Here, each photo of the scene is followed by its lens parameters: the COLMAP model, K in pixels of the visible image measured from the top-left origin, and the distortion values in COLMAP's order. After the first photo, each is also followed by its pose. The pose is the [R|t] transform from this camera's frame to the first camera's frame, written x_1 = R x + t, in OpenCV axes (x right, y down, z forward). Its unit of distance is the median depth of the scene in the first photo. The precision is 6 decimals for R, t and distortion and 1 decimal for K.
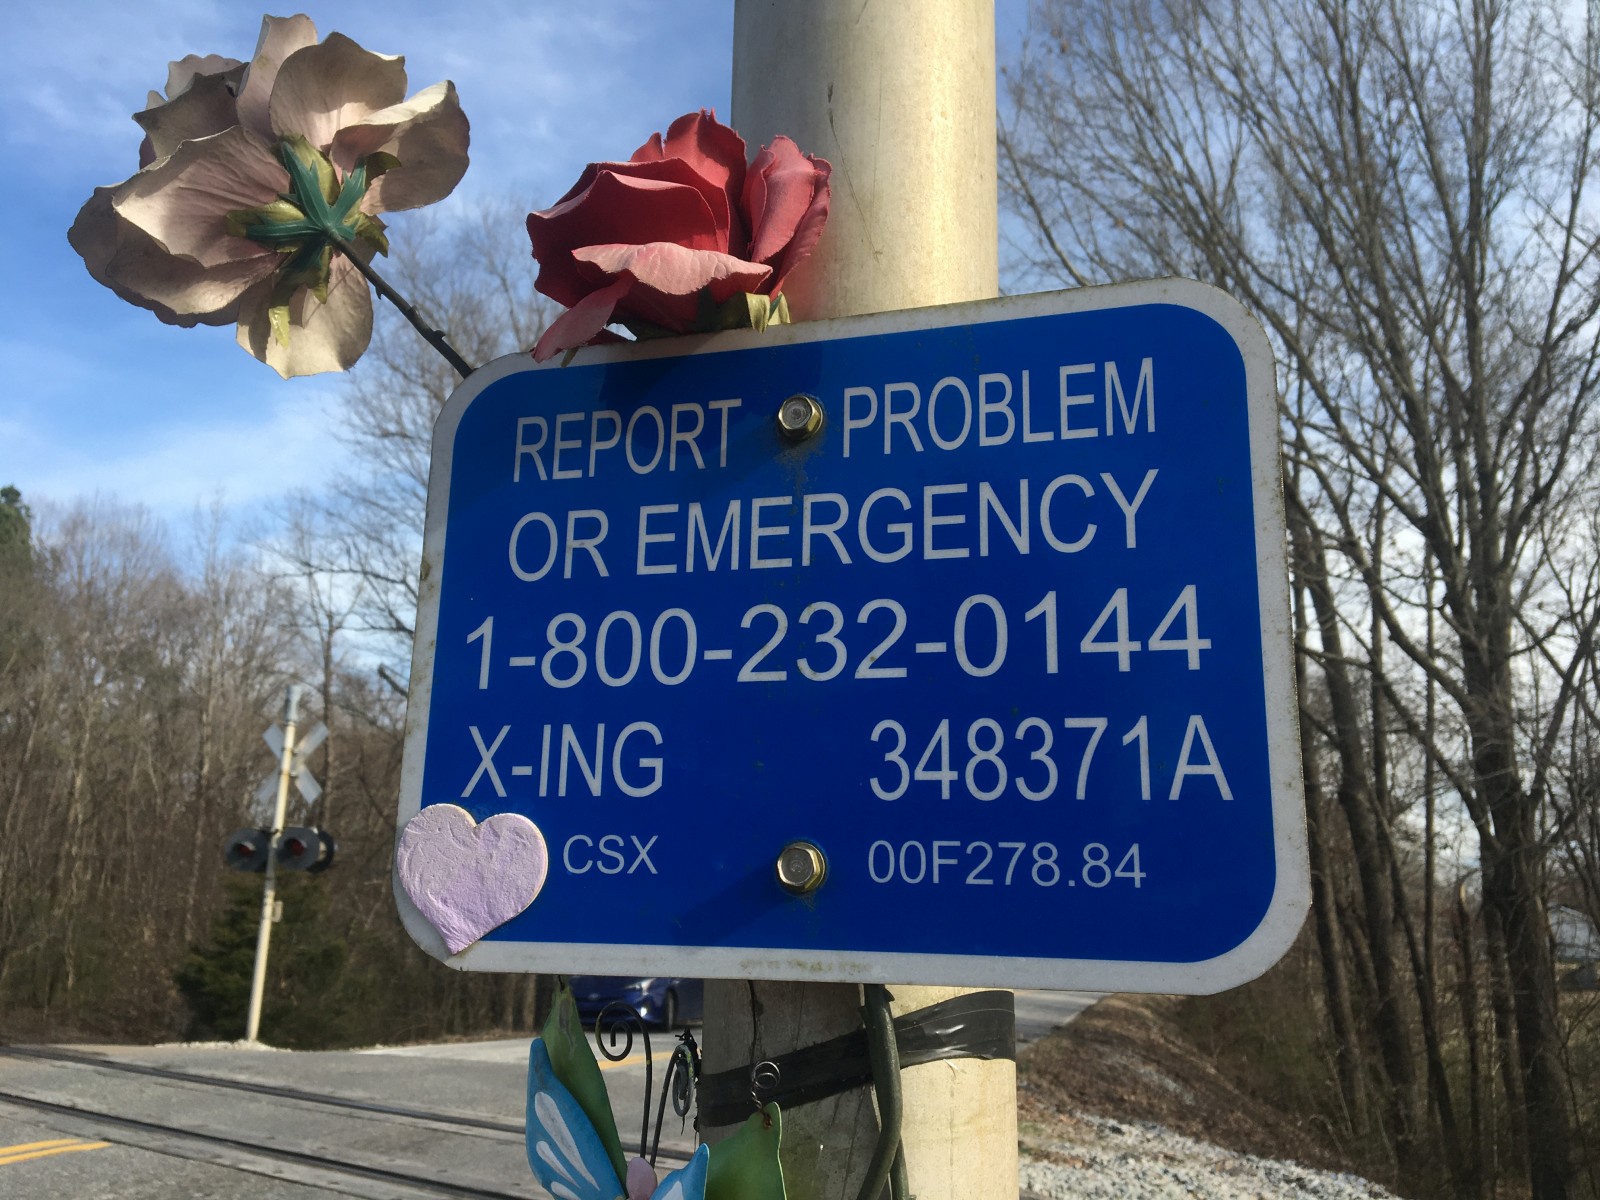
lens RADIAL K [[1306.3, 0, 792.0], [0, 1306.3, 597.6], [0, 0, 1]] dist [0.083564, -0.113020]
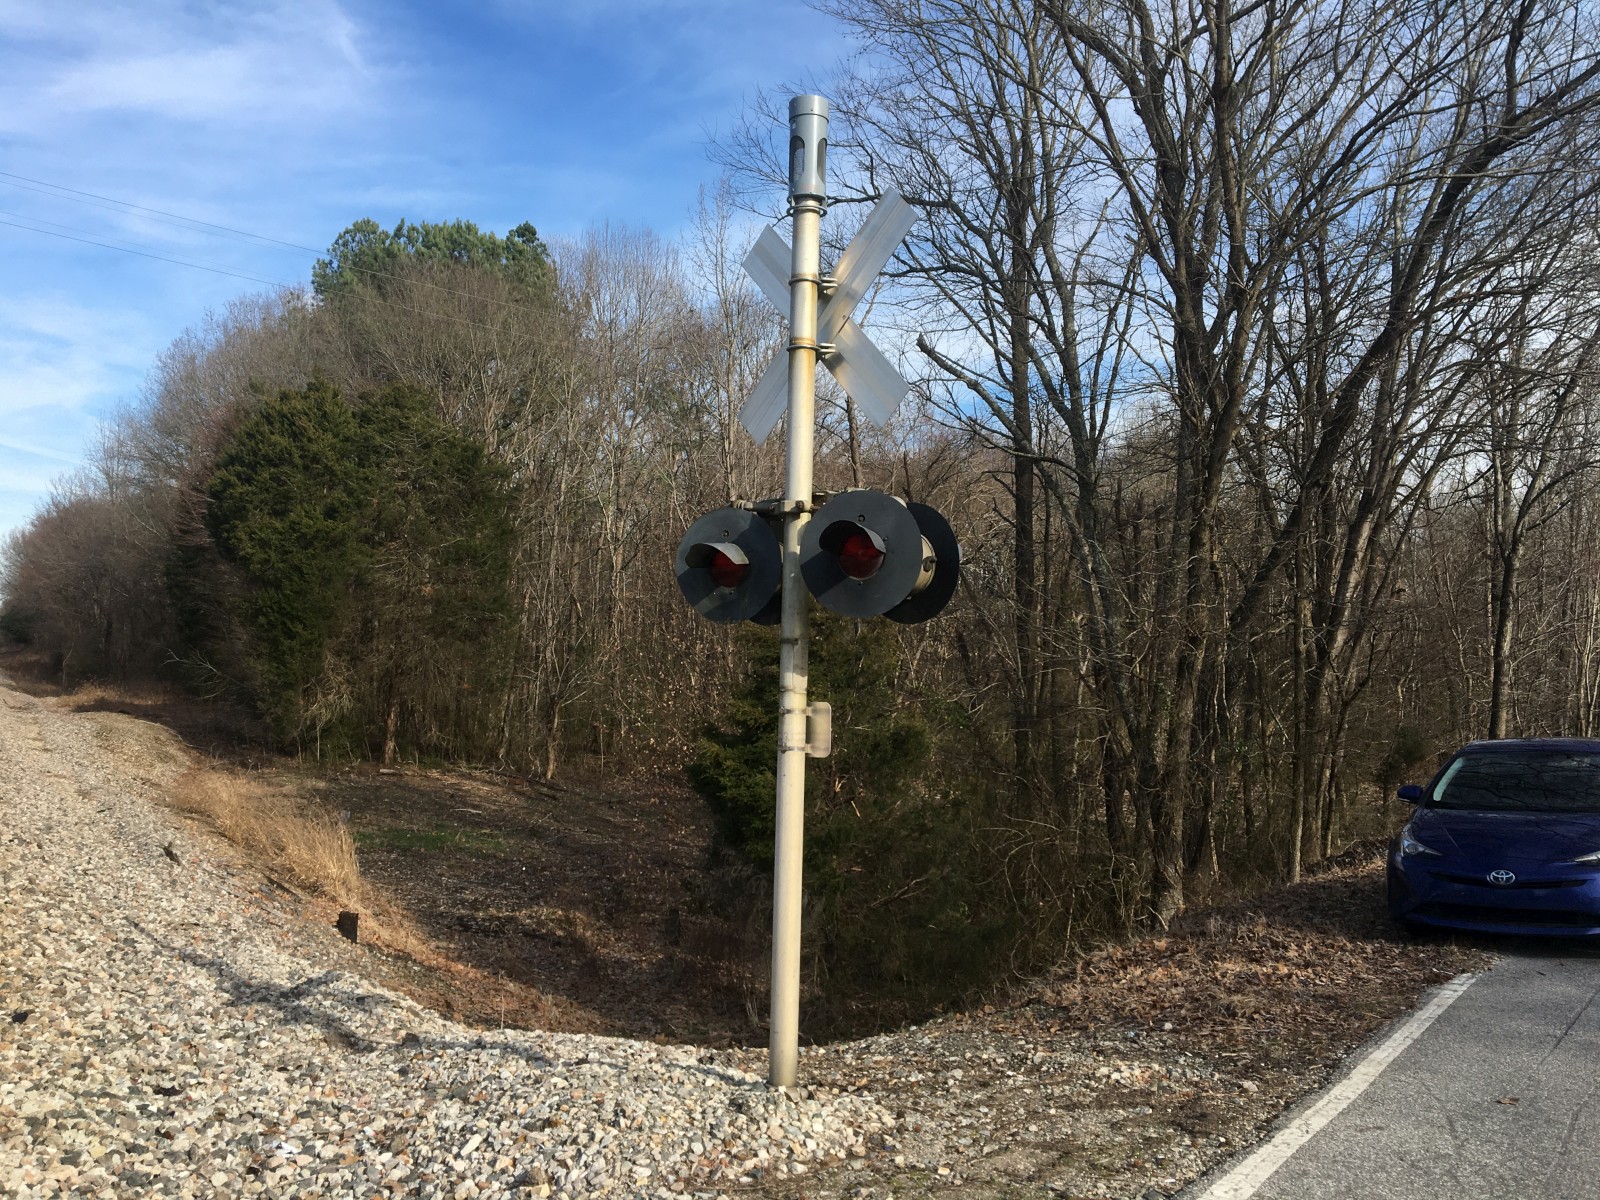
lens RADIAL K [[1306.3, 0, 792.0], [0, 1306.3, 597.6], [0, 0, 1]] dist [0.083564, -0.113020]
pose [[0.928270, -0.017298, -0.371503, -0.259348], [0.091524, 0.978822, 0.183114, 0.134314], [0.360468, -0.203981, 0.910195, 0.670297]]
